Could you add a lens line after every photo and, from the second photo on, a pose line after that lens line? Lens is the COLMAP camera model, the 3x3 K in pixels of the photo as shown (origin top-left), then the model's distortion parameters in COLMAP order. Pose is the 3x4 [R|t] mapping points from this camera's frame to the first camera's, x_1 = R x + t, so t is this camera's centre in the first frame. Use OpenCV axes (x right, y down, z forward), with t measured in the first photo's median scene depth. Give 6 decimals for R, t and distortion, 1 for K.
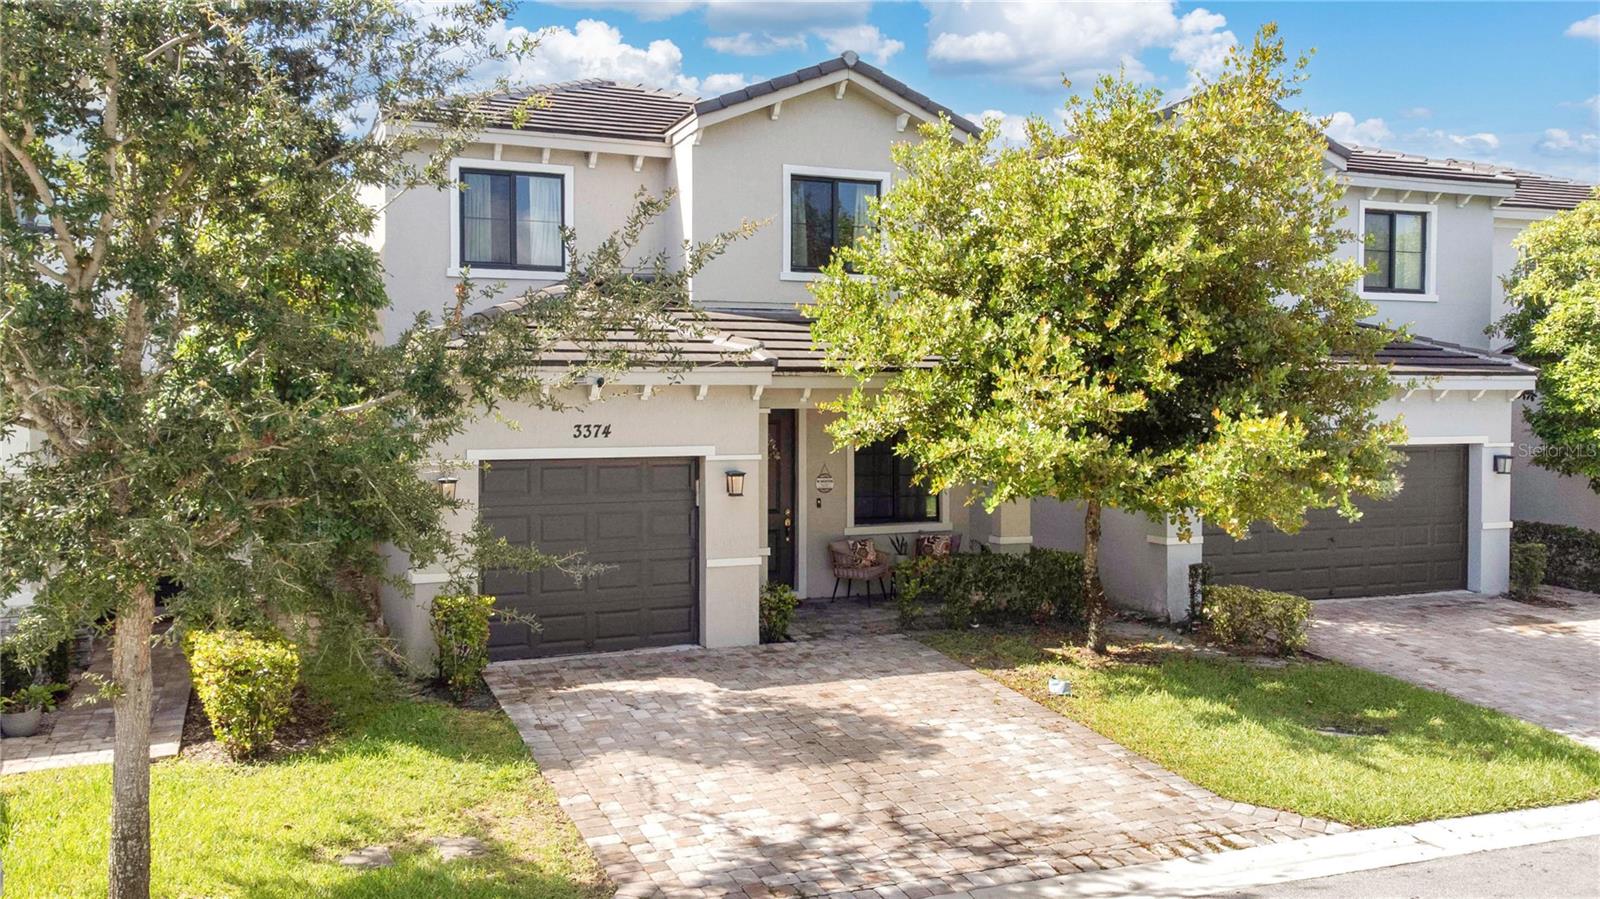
lens RADIAL K [[1096.4, 0, 804.4], [0, 1096.4, 450.4], [0, 0, 1]] dist [0.025420, 0.006411]
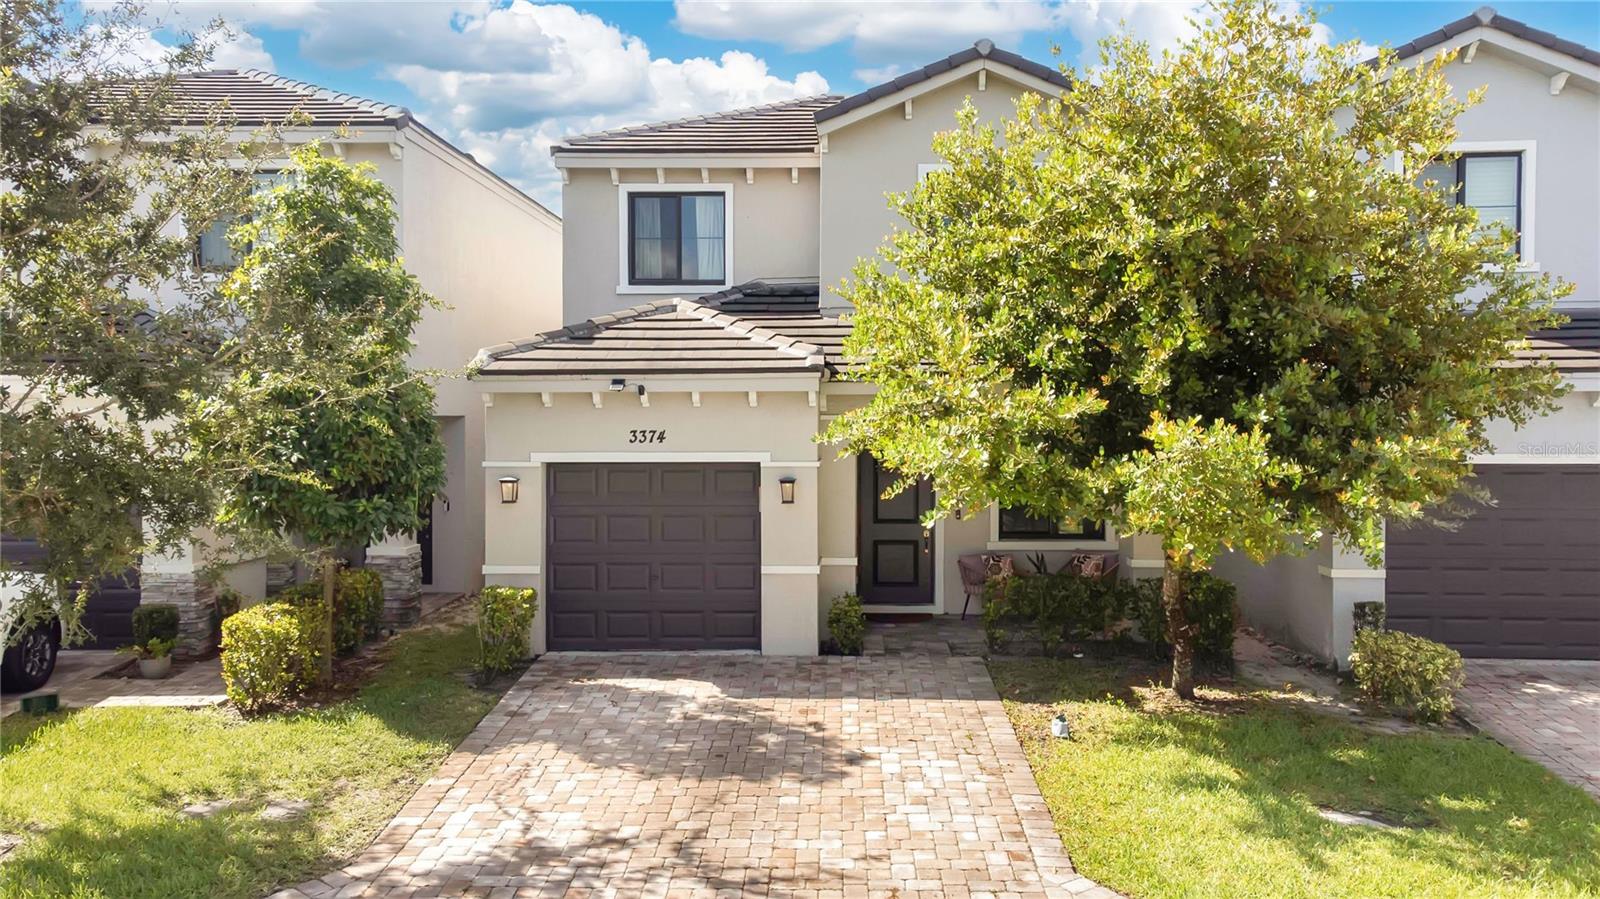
lens RADIAL K [[1096.4, 0, 802.3], [0, 1096.4, 445.4], [0, 0, 1]] dist [0.025420, 0.006411]
pose [[0.931473, 0.008272, -0.363717, 0.447865], [-0.013239, 0.999850, -0.011166, 0.000386], [0.363570, 0.015216, 0.931442, 0.118407]]
